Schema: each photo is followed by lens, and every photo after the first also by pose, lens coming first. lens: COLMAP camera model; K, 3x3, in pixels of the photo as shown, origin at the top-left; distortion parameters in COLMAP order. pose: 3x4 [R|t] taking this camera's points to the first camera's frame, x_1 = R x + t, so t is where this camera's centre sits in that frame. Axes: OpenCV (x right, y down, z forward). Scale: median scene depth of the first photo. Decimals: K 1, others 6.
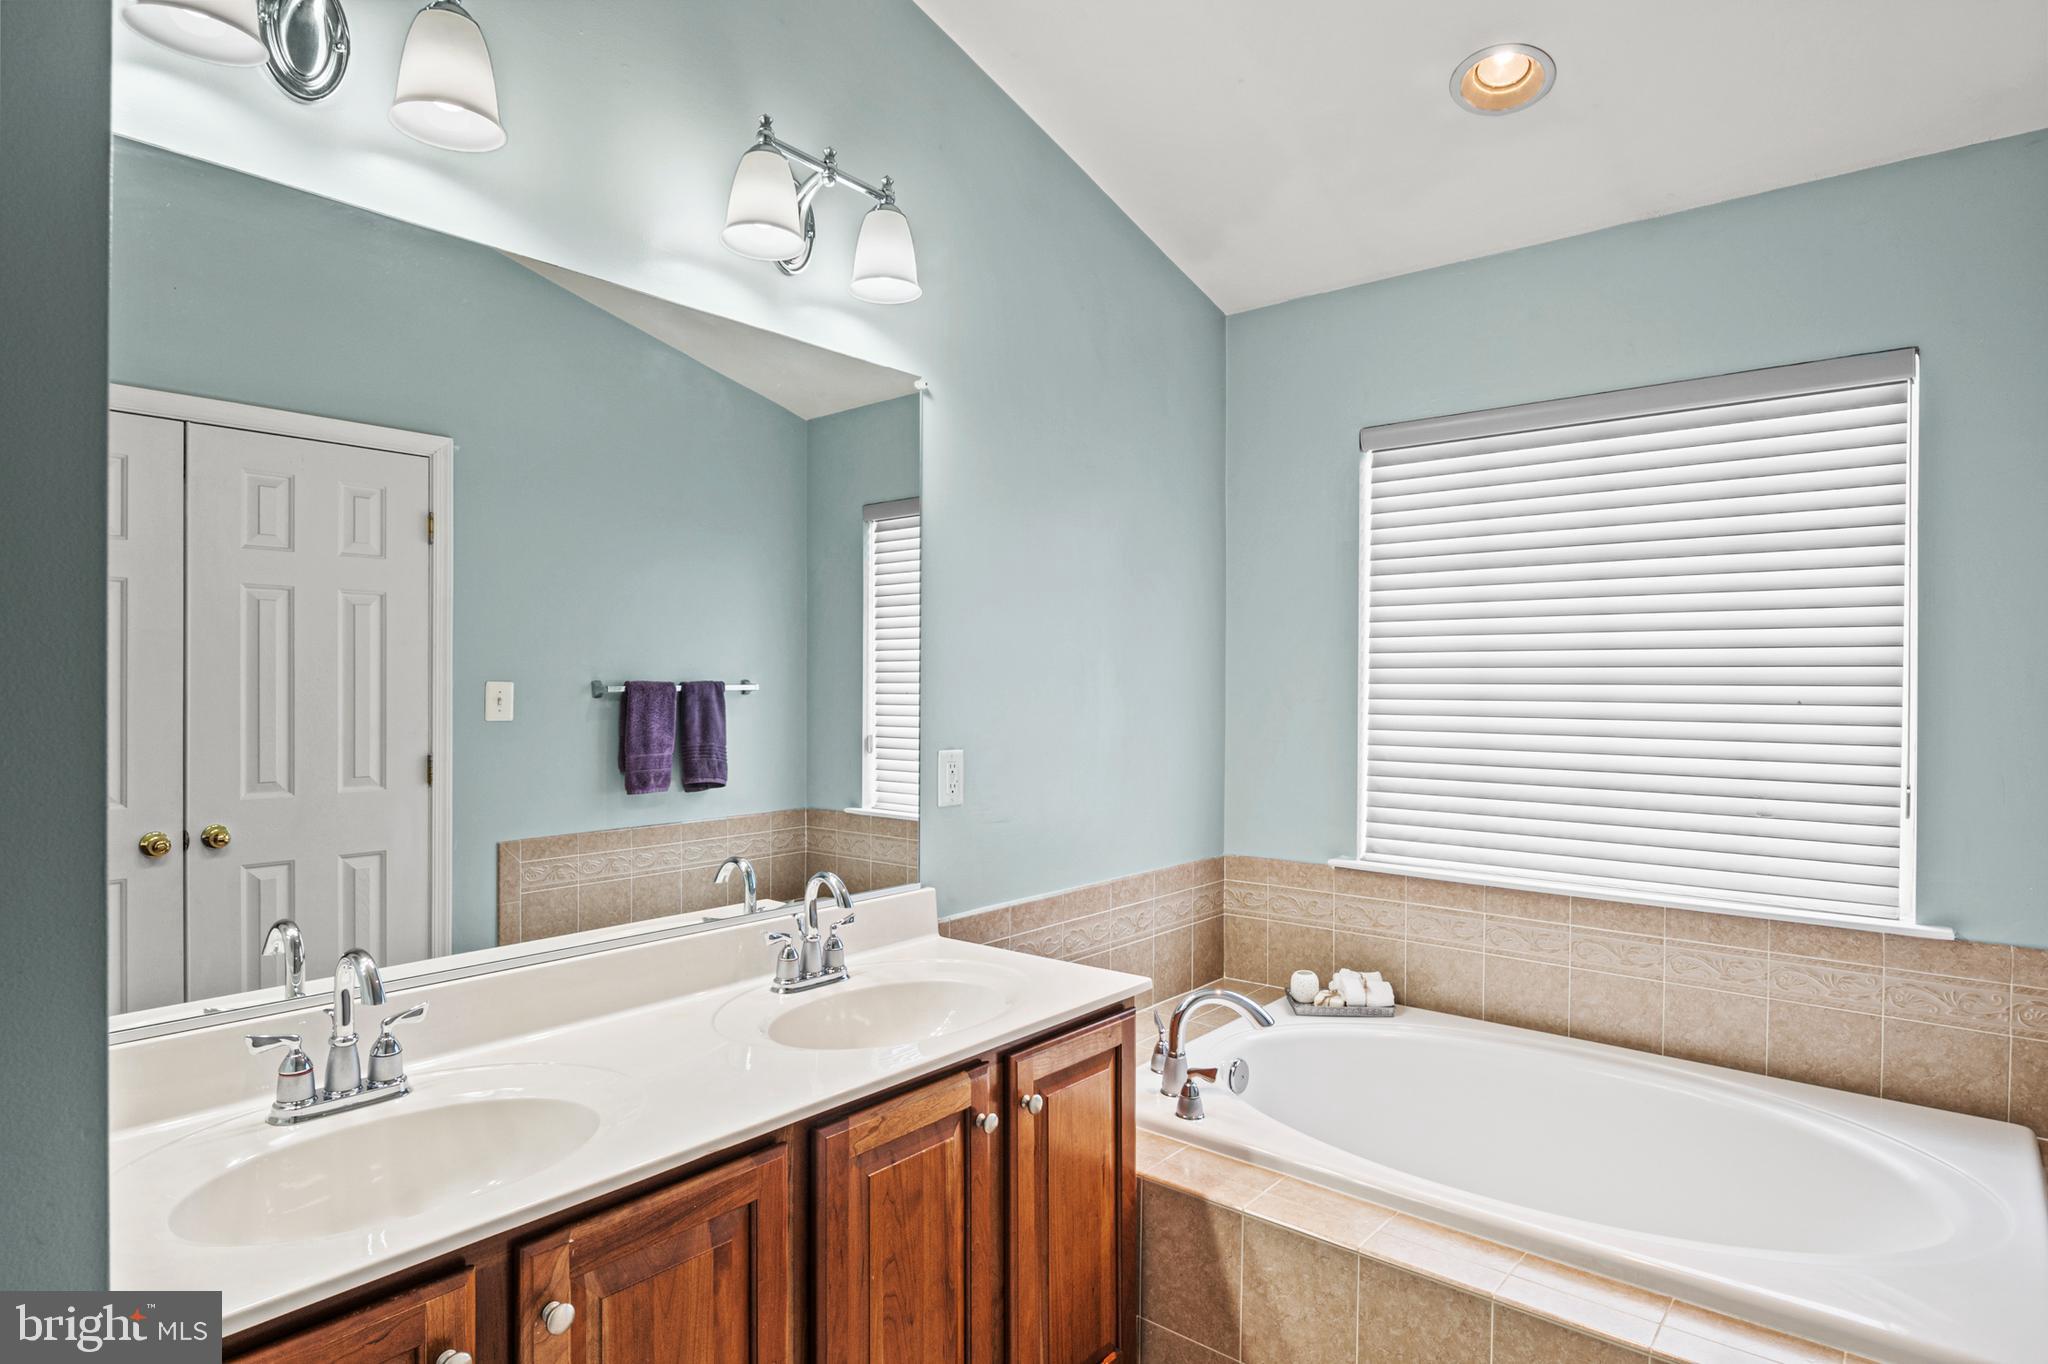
lens RADIAL K [[1122.5, 0, 1012.8], [0, 1122.5, 687.0], [0, 0, 1]] dist [-0.002319, -0.004824]
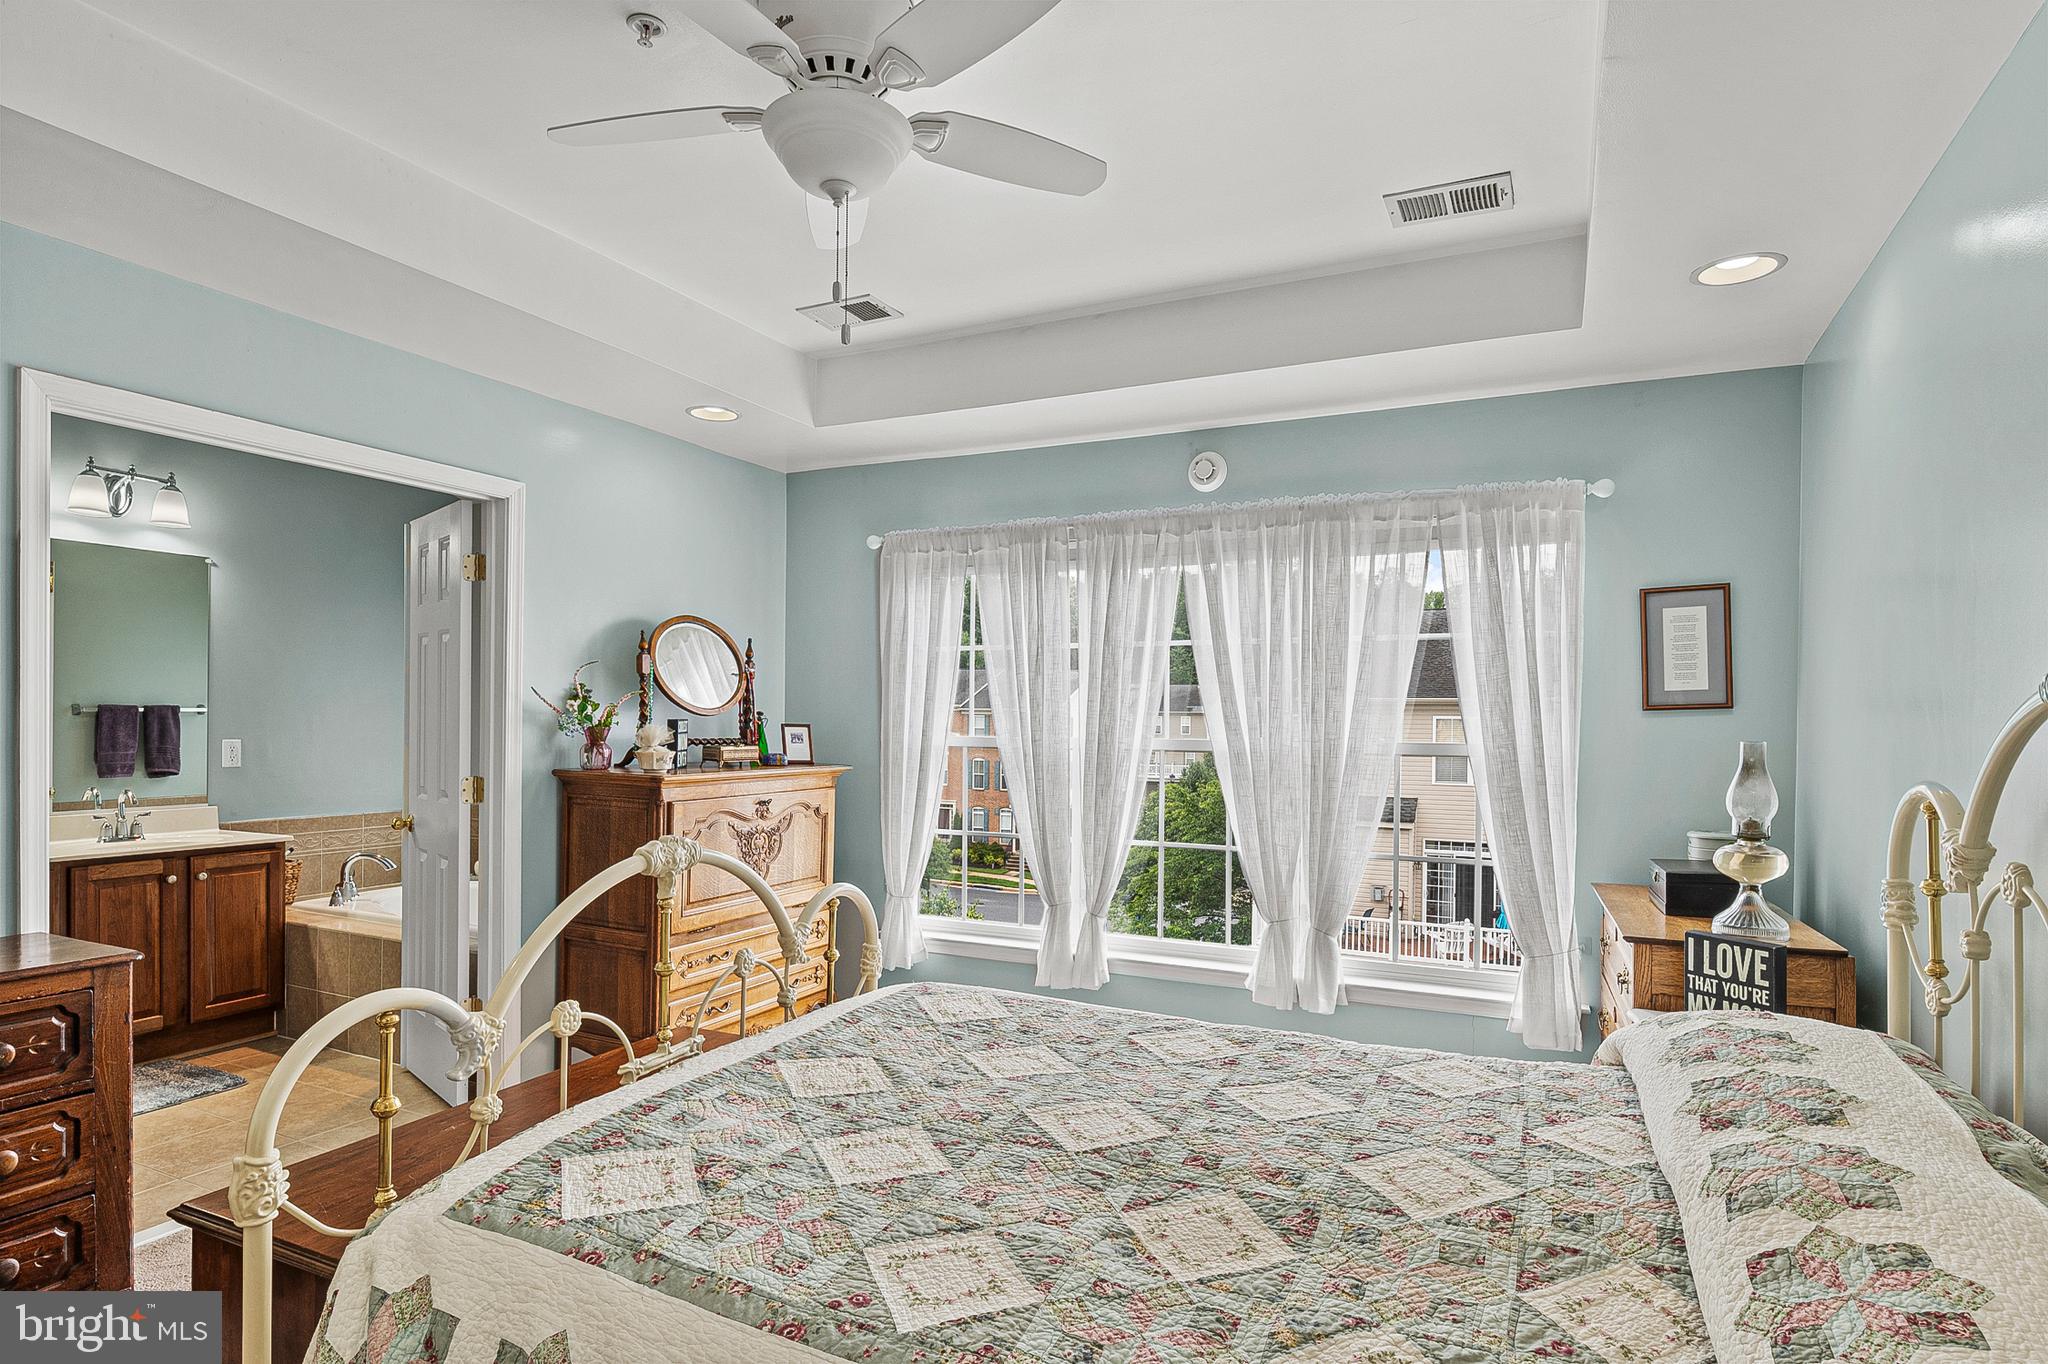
lens RADIAL K [[1122.5, 0, 1017.6], [0, 1122.5, 712.7], [0, 0, 1]] dist [-0.002319, -0.004824]
pose [[0.970361, 0.005431, 0.241597, 0.513520], [-0.004675, 0.999982, -0.003705, 0.005300], [-0.241613, 0.002466, 0.970370, -0.806556]]
